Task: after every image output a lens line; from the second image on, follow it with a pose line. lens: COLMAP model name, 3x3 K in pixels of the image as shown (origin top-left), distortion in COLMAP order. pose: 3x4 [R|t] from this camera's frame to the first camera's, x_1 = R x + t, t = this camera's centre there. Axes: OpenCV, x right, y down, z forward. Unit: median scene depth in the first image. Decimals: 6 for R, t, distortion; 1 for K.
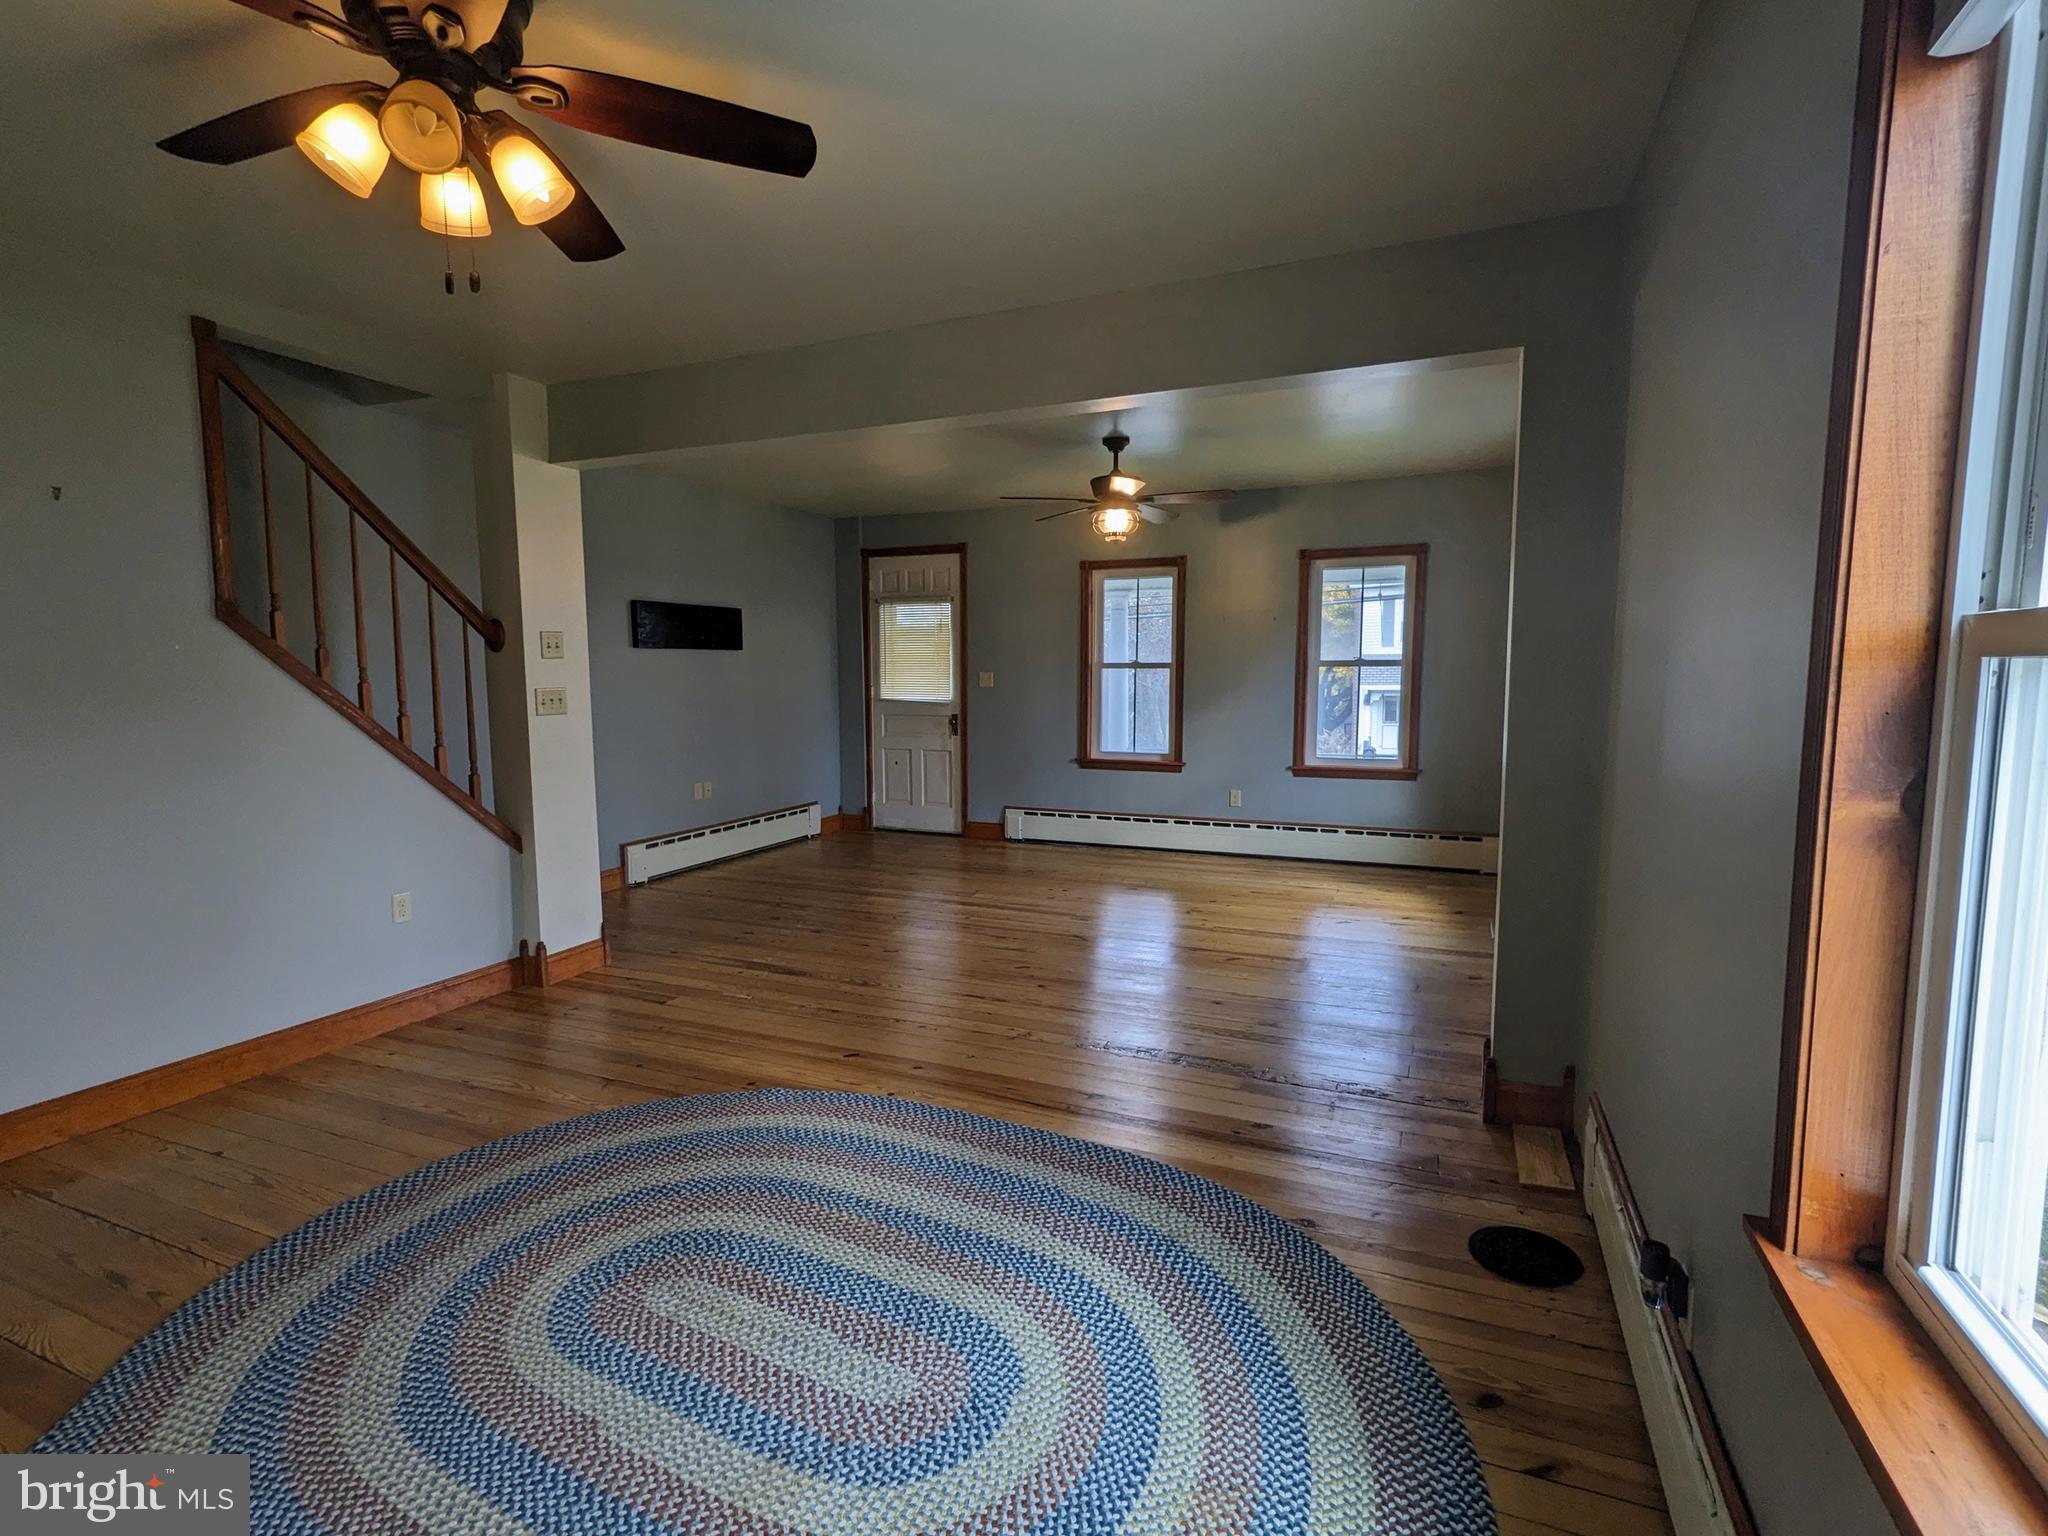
lens RADIAL K [[982.5, 0, 1025.9], [0, 982.5, 768.6], [0, 0, 1]] dist [0.004179, 0.001740]
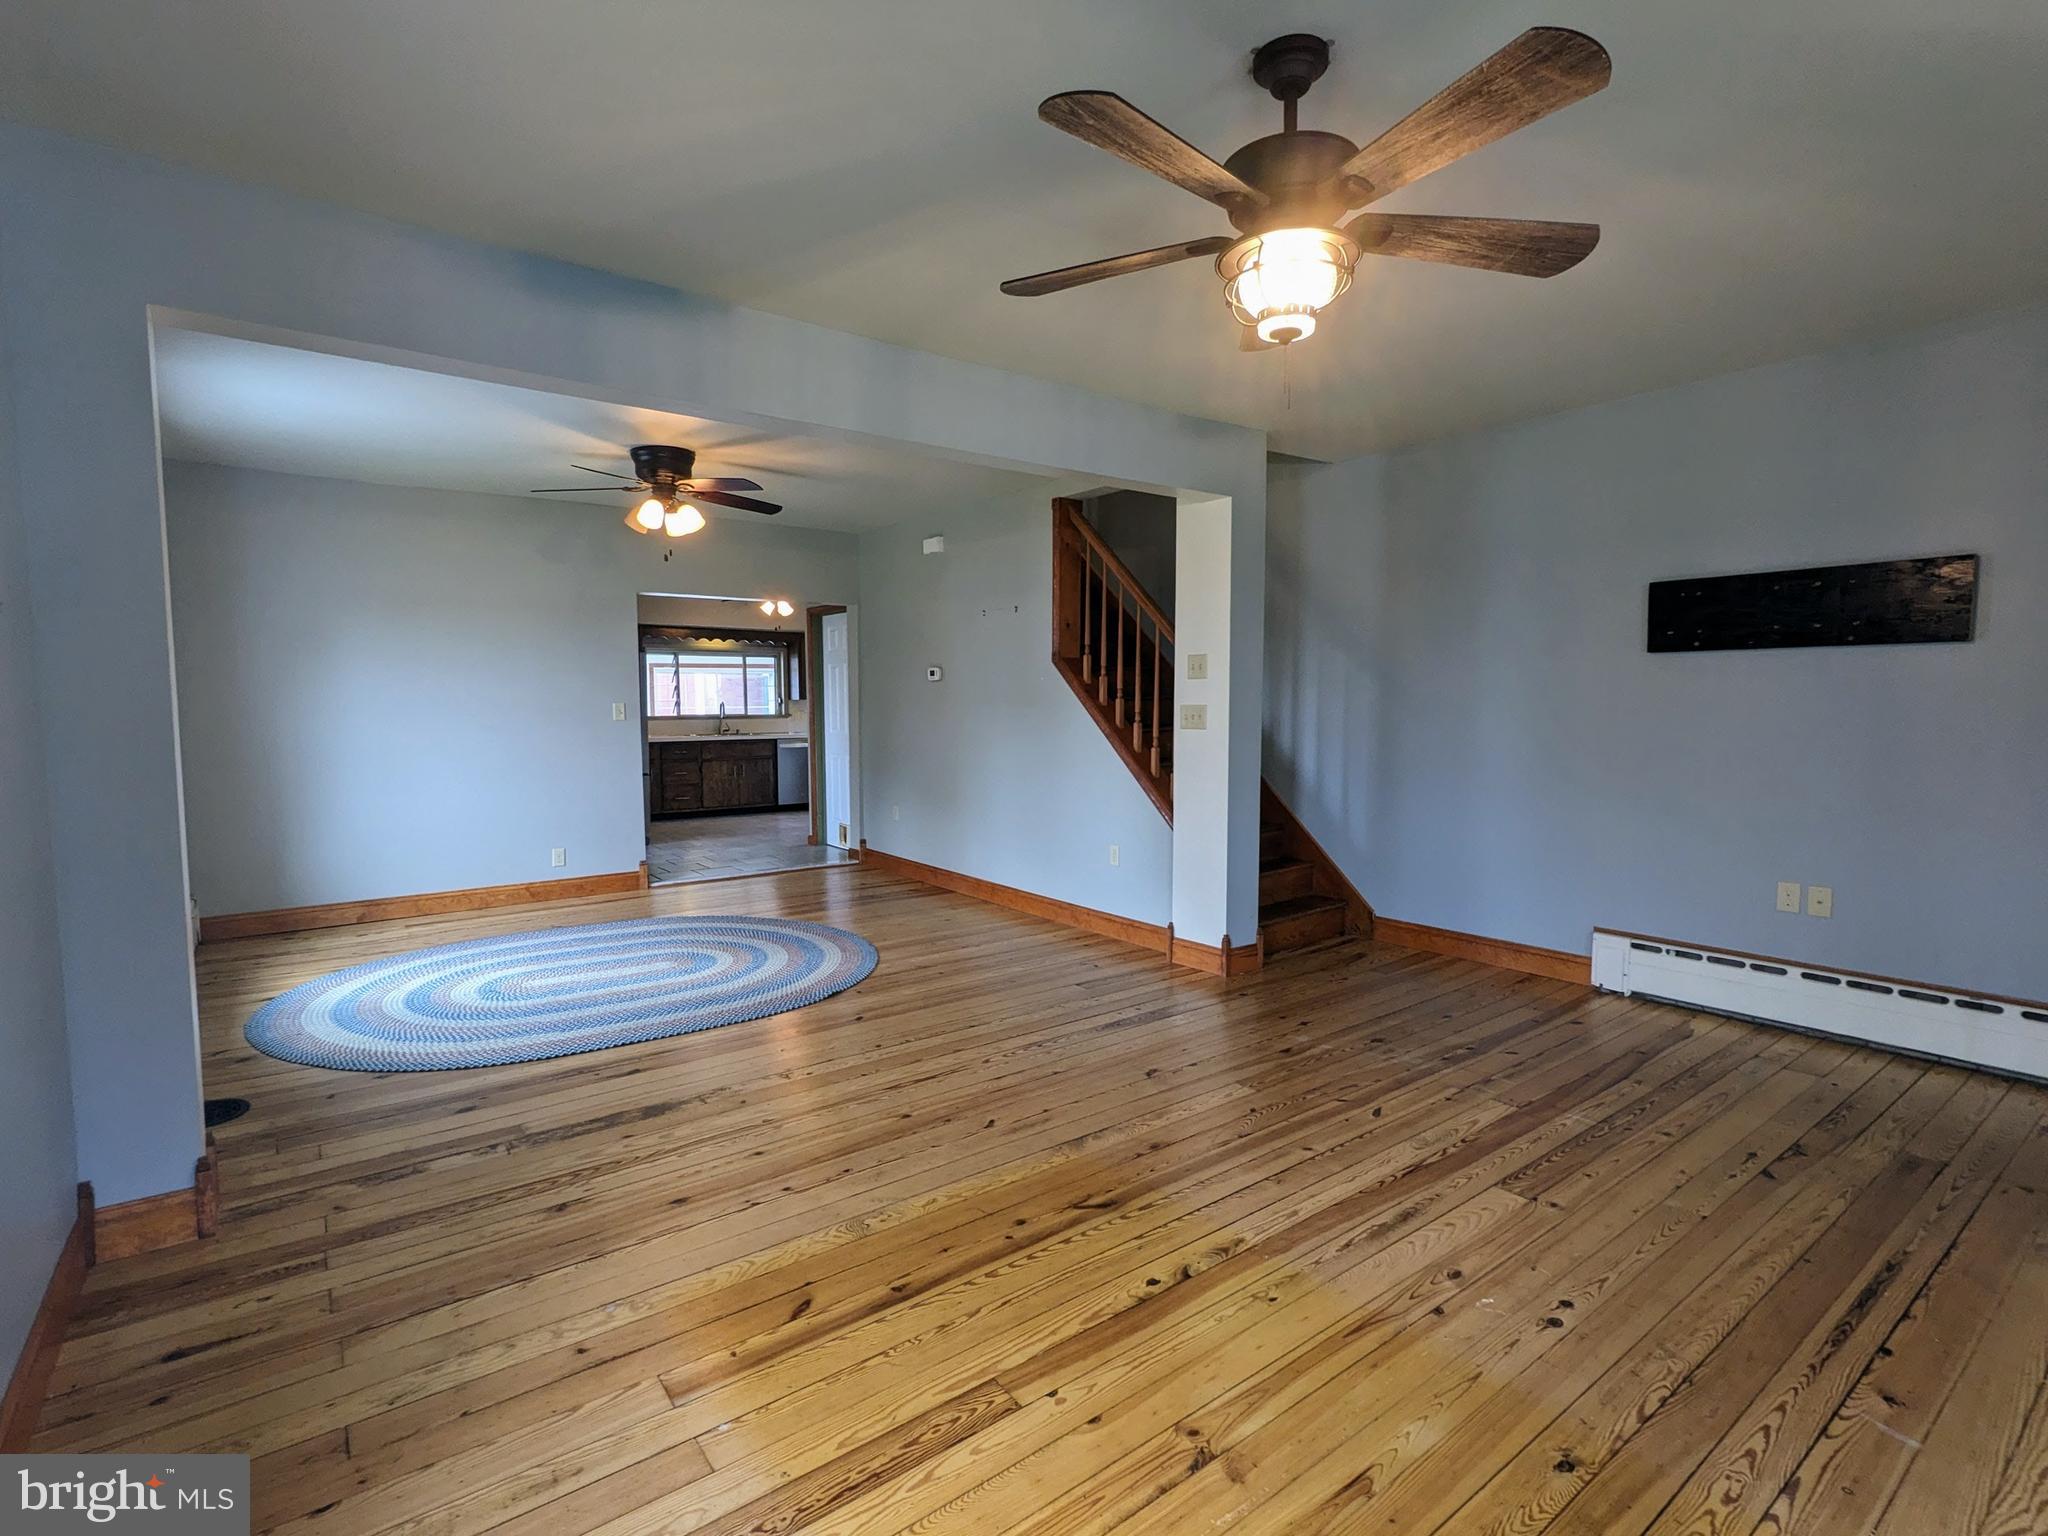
lens RADIAL K [[982.5, 0, 1028.9], [0, 982.5, 778.9], [0, 0, 1]] dist [0.004179, 0.001740]
pose [[-0.490527, 0.077197, -0.868000, 0.429410], [-0.083126, 0.987381, 0.134790, -0.098272], [0.867452, 0.138272, -0.477920, 1.014565]]
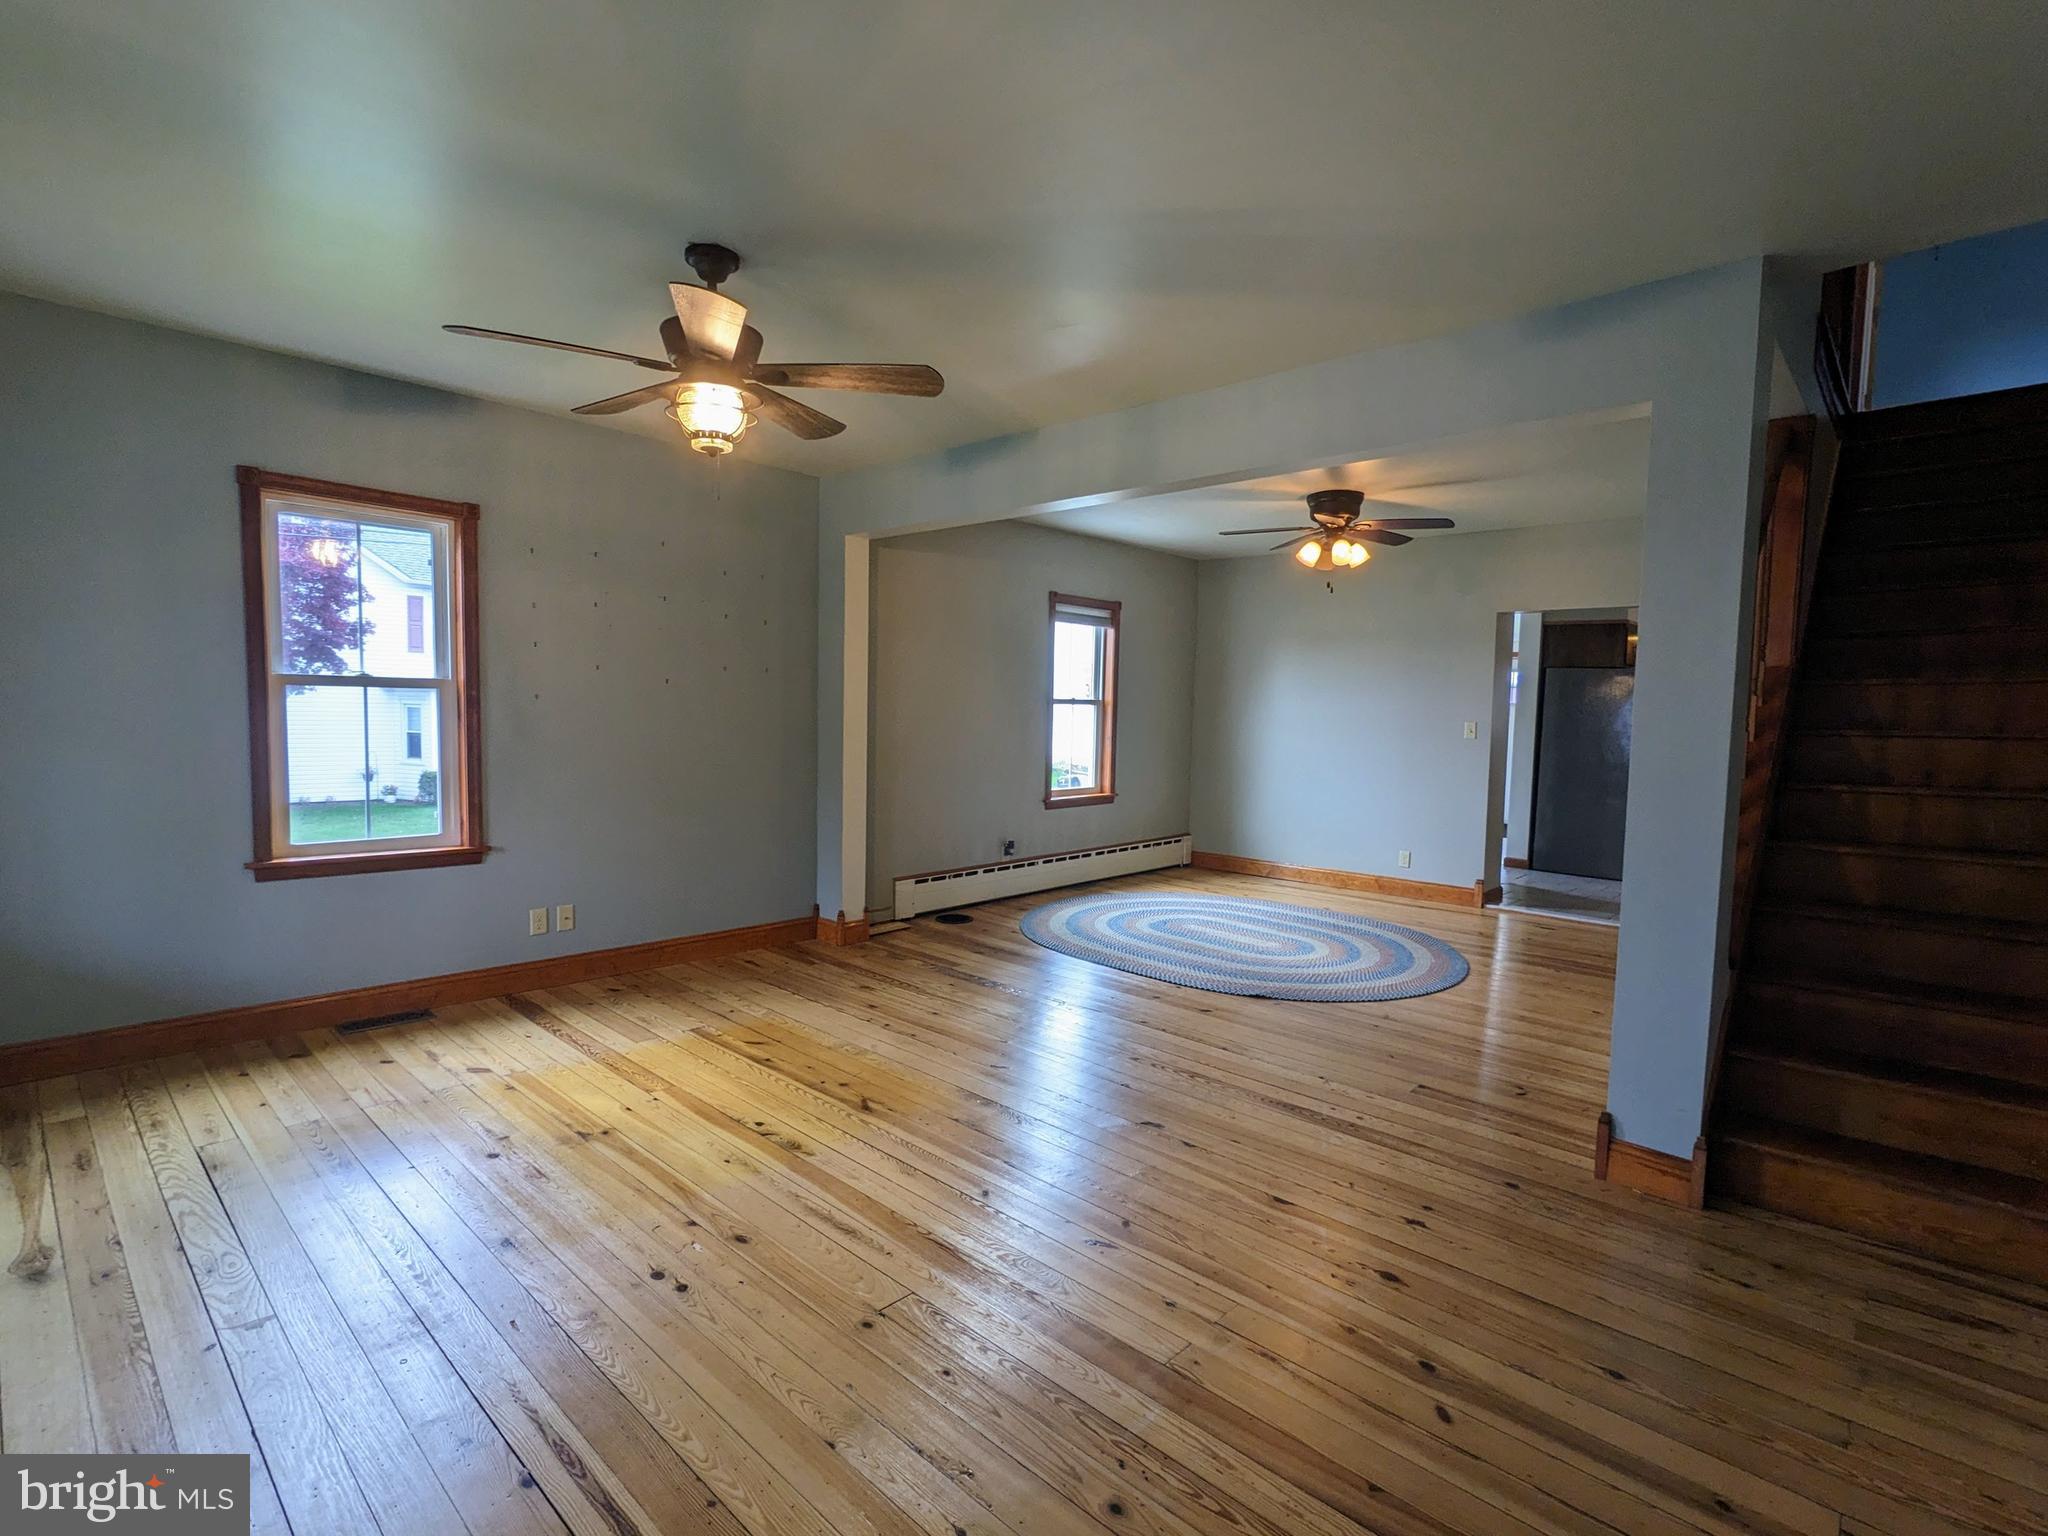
lens RADIAL K [[982.5, 0, 1024.6], [0, 982.5, 771.0], [0, 0, 1]] dist [0.004179, 0.001740]
pose [[-0.941975, -0.037951, 0.333532, -0.221029], [0.017022, 0.986910, 0.160370, -0.132144], [-0.335252, 0.156742, -0.928998, 1.322103]]
